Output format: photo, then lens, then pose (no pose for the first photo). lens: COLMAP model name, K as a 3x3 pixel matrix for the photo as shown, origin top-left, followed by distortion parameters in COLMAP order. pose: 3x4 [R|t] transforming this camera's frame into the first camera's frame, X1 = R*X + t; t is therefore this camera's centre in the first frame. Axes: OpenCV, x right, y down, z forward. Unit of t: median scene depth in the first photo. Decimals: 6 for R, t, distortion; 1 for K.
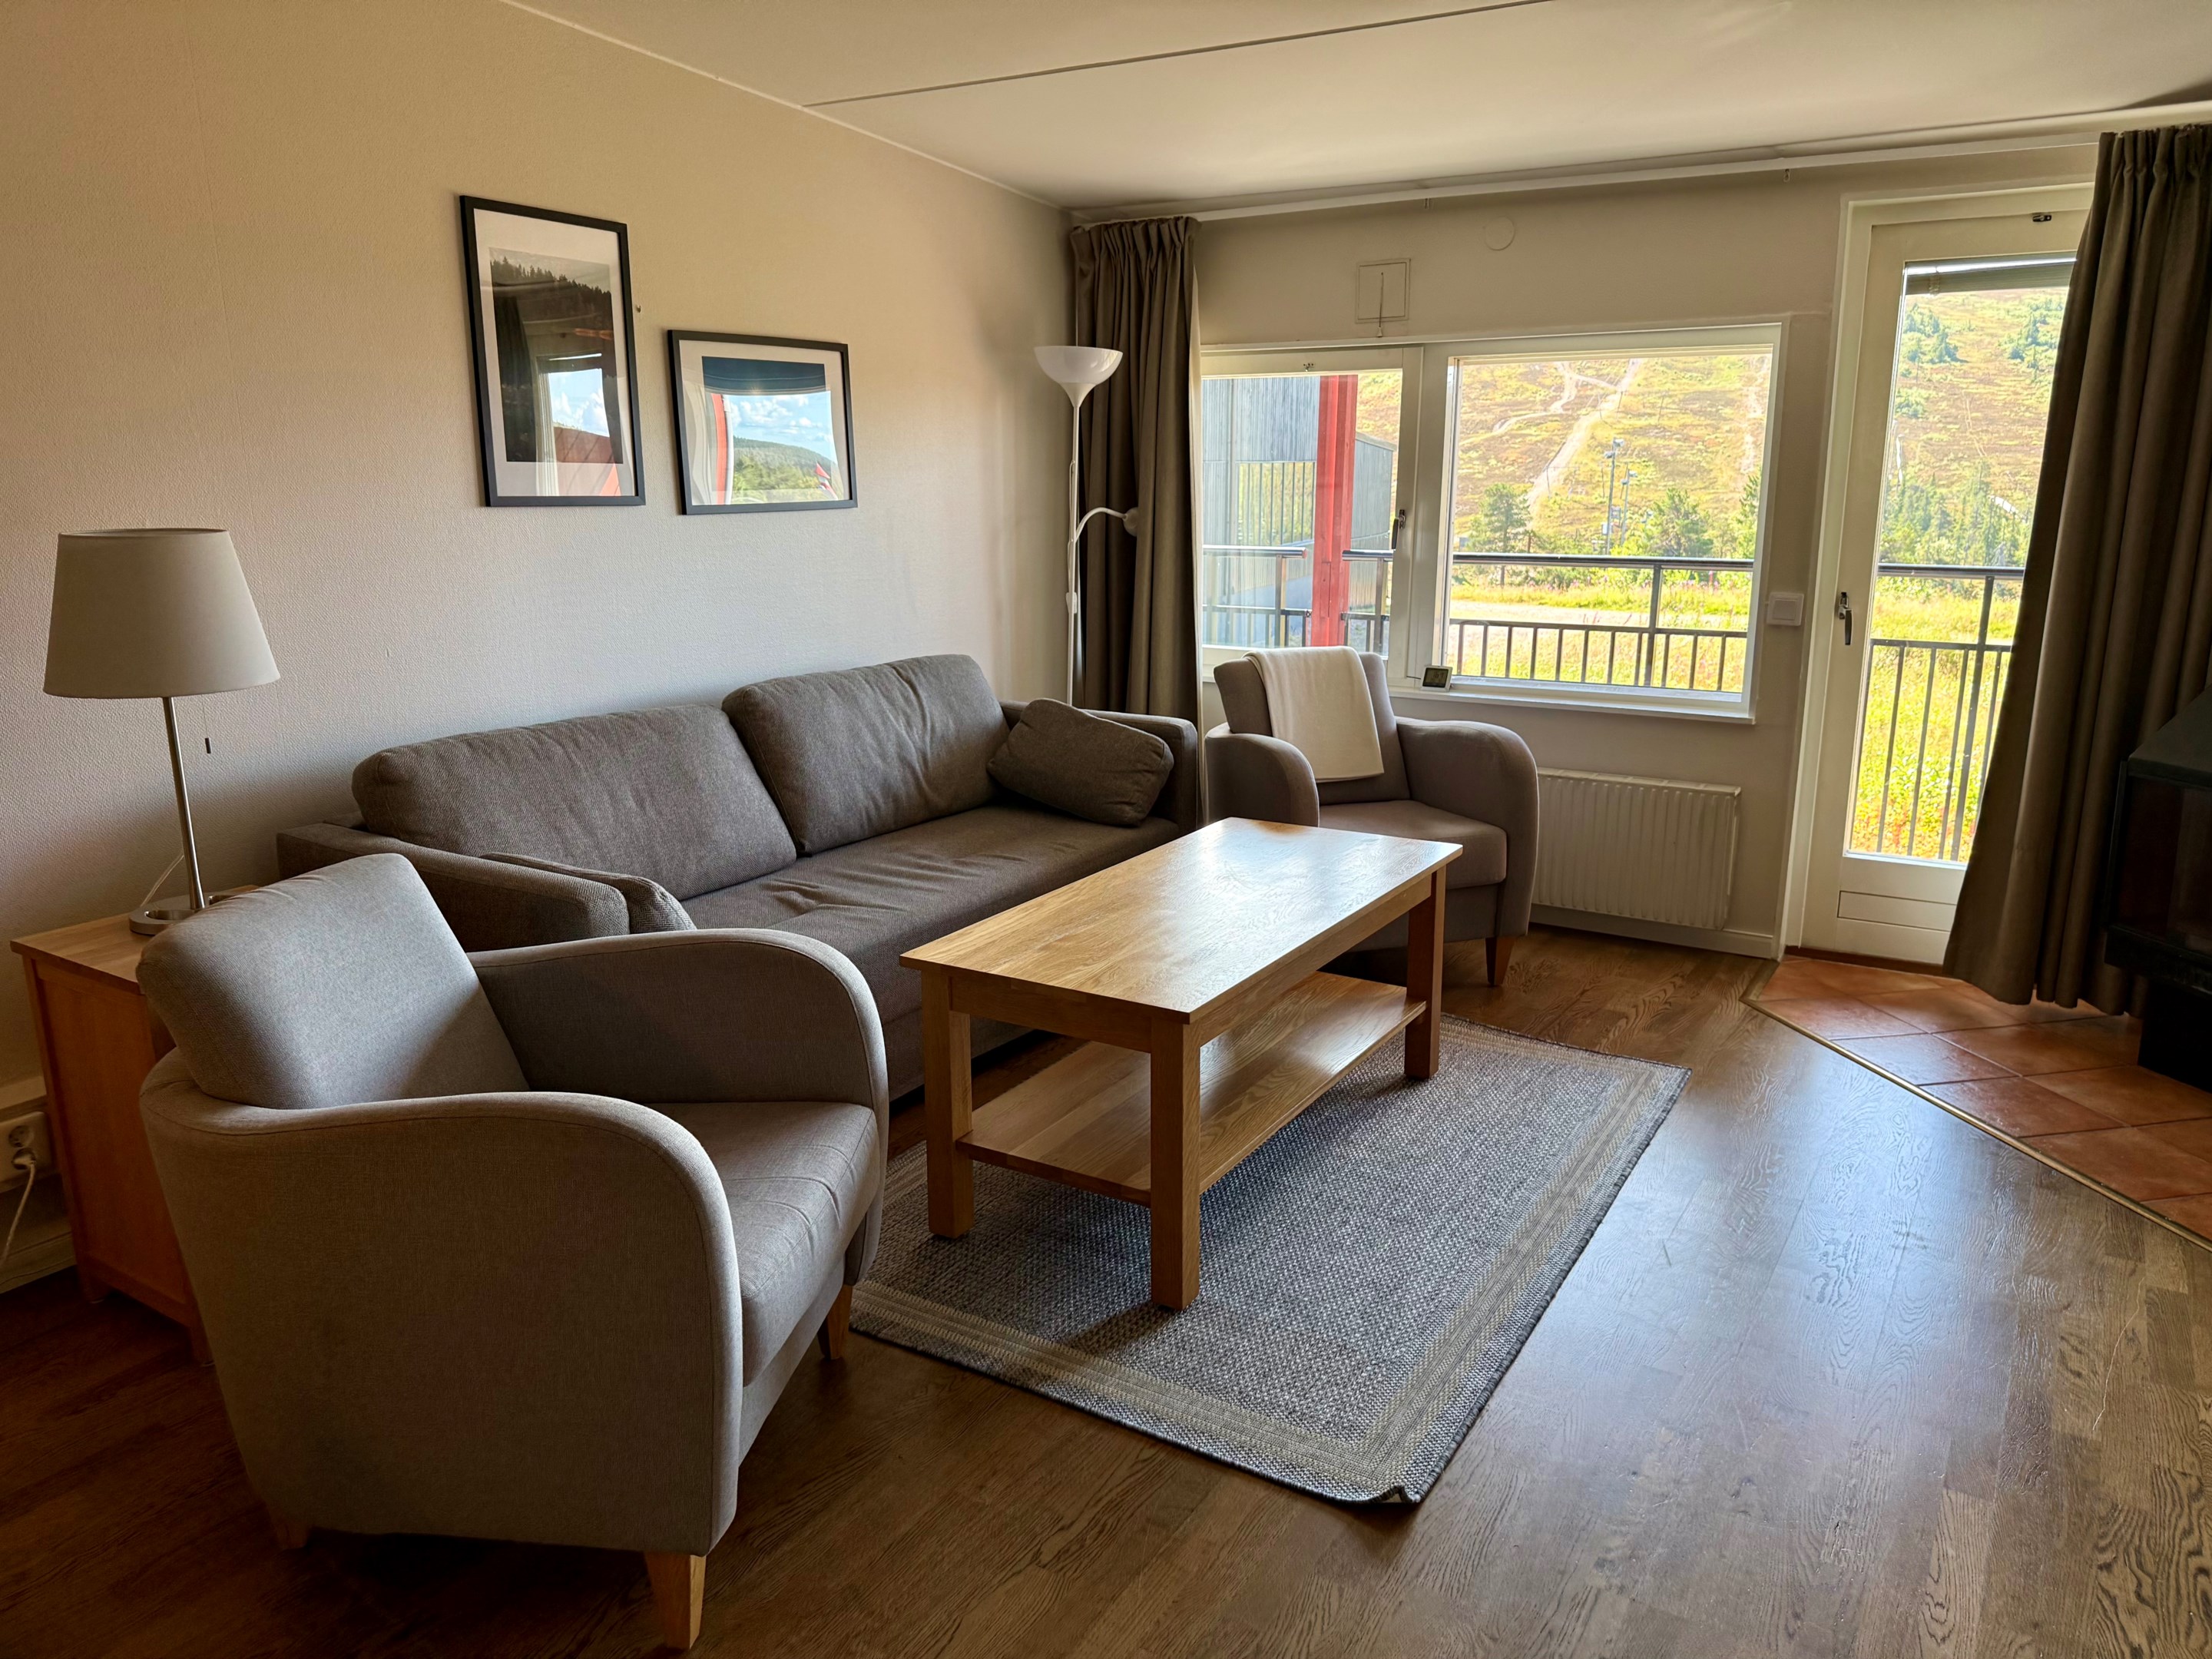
lens RADIAL K [[1655.5, 0, 1054.6], [0, 1655.5, 849.8], [0, 0, 1]] dist [0.026764, -0.033949]
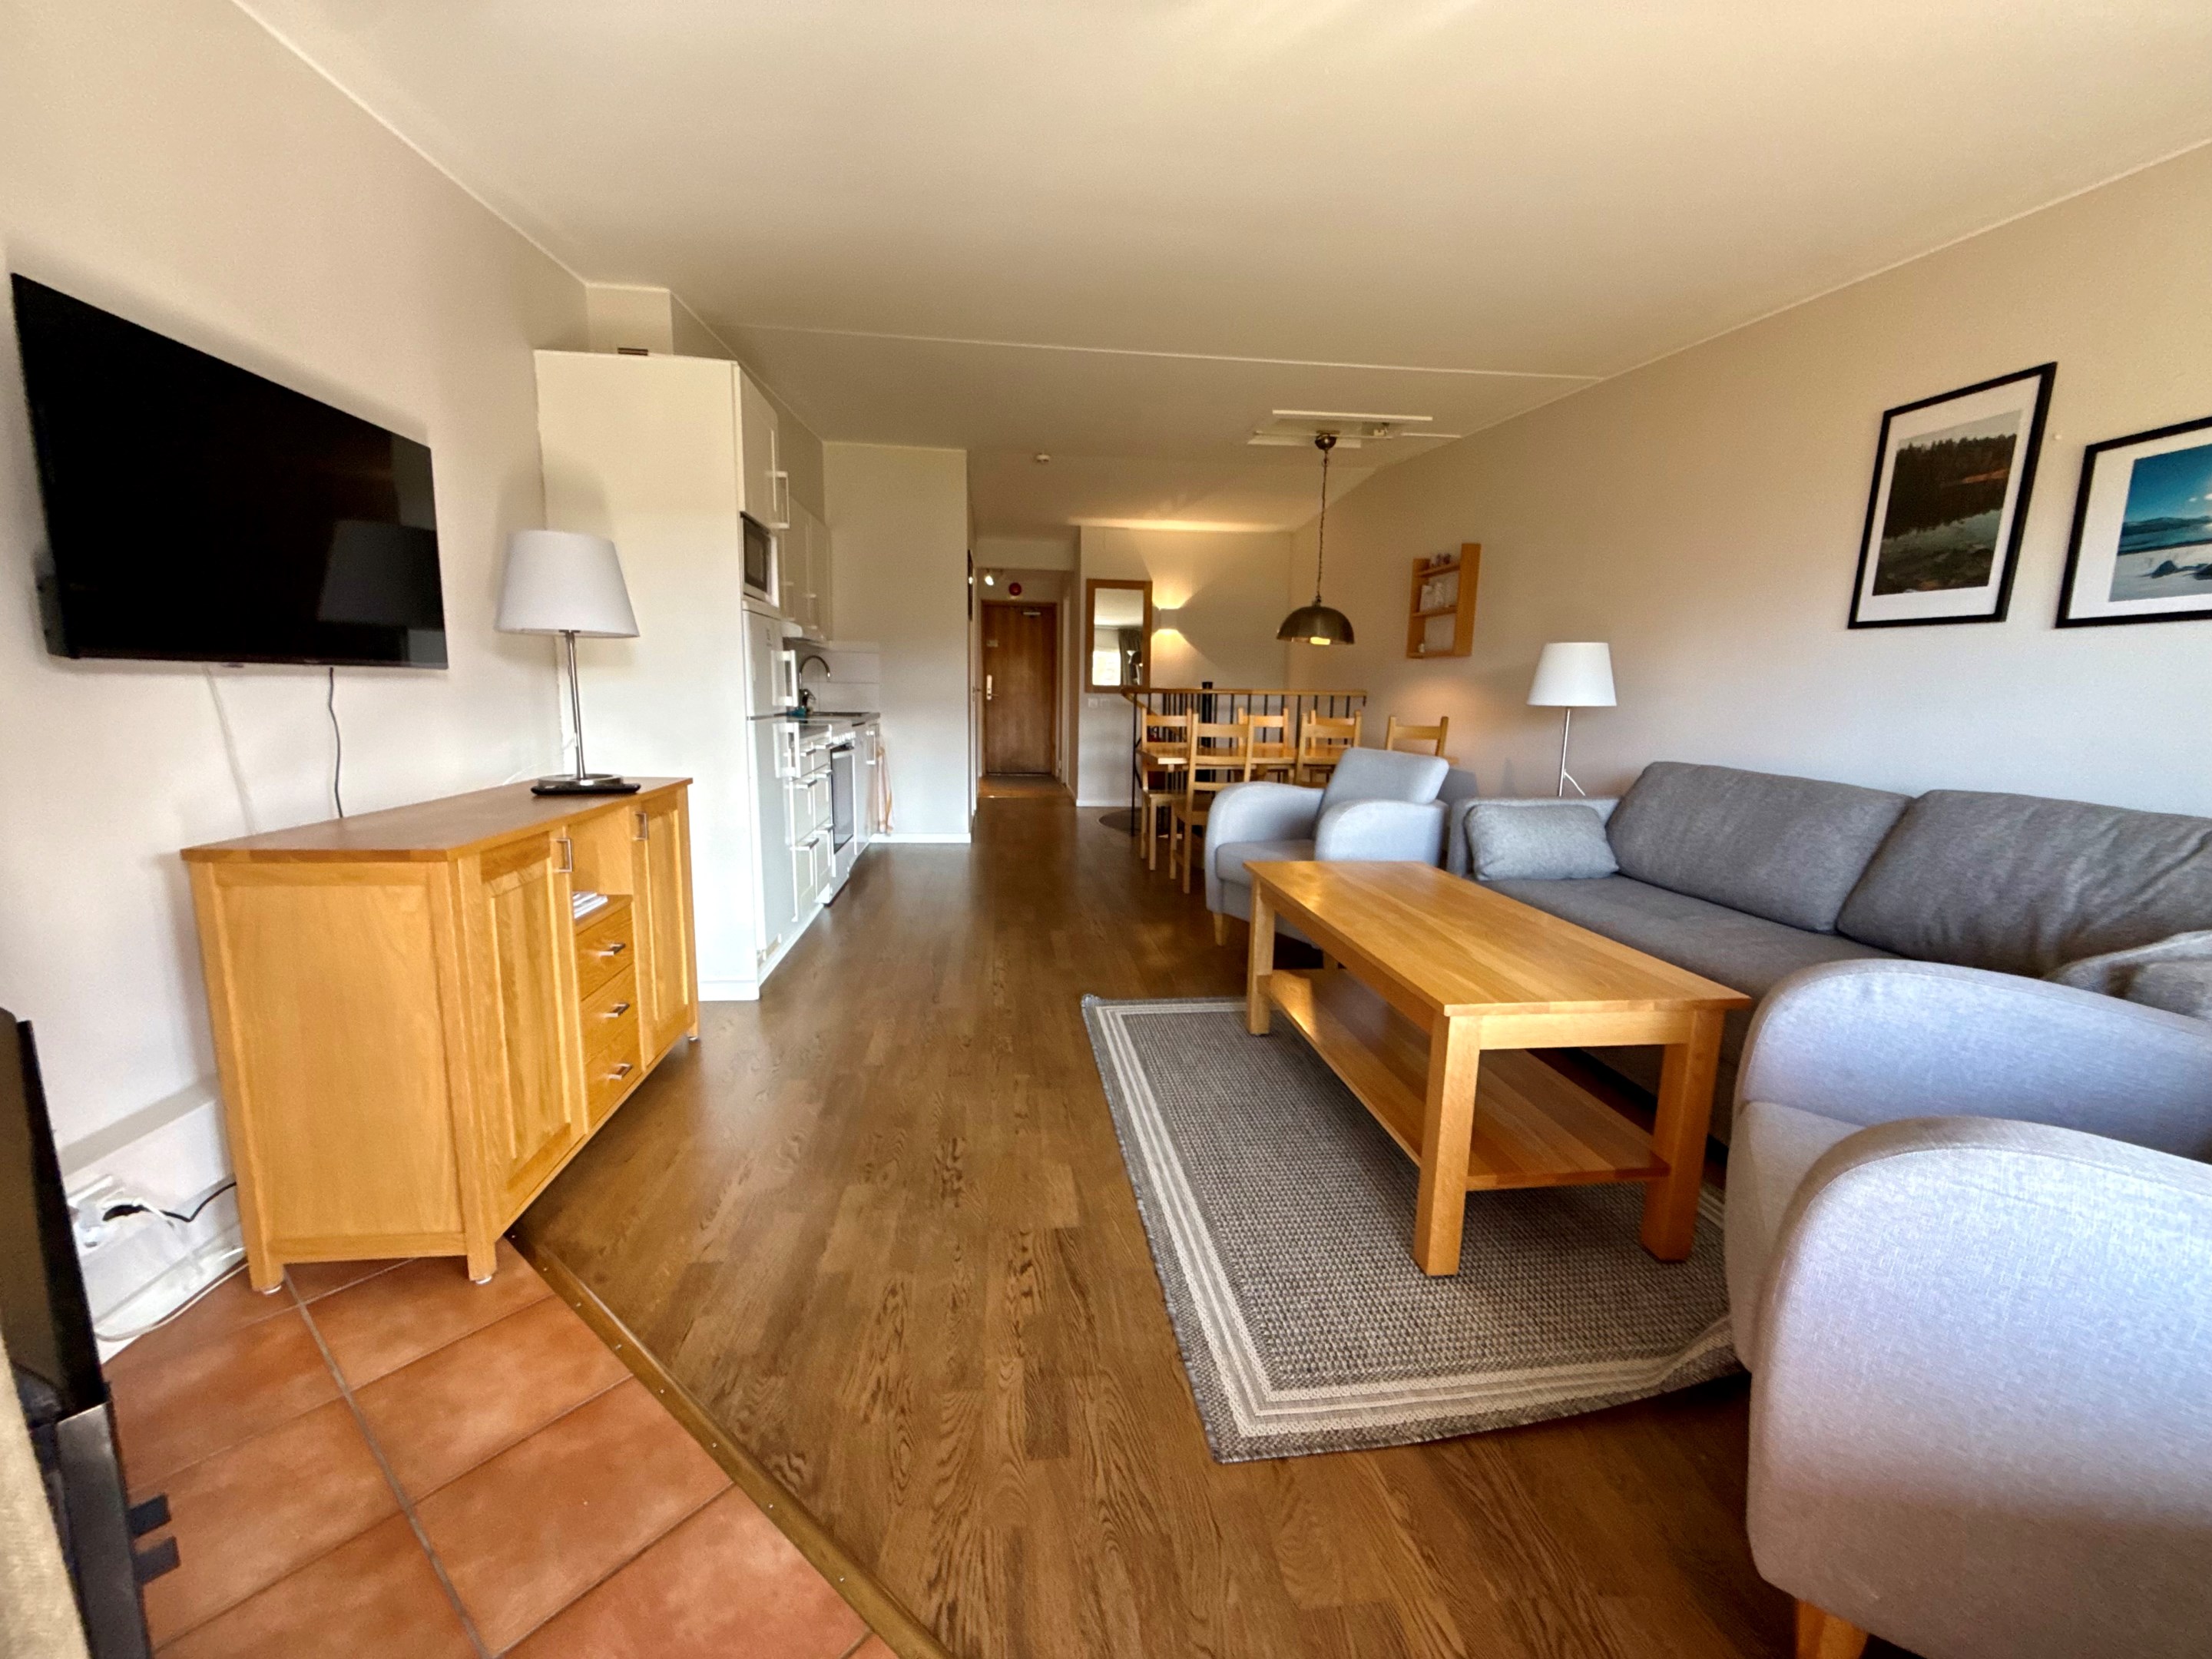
lens RADIAL K [[883.4, 0, 1103.5], [0, 883.4, 831.3], [0, 0, 1]] dist [-0.000159, -0.000202]
pose [[-0.777425, 0.088012, -0.622787, 0.637255], [-0.170609, 0.923532, 0.343485, -0.193788], [0.605394, 0.373287, -0.702961, 1.192041]]
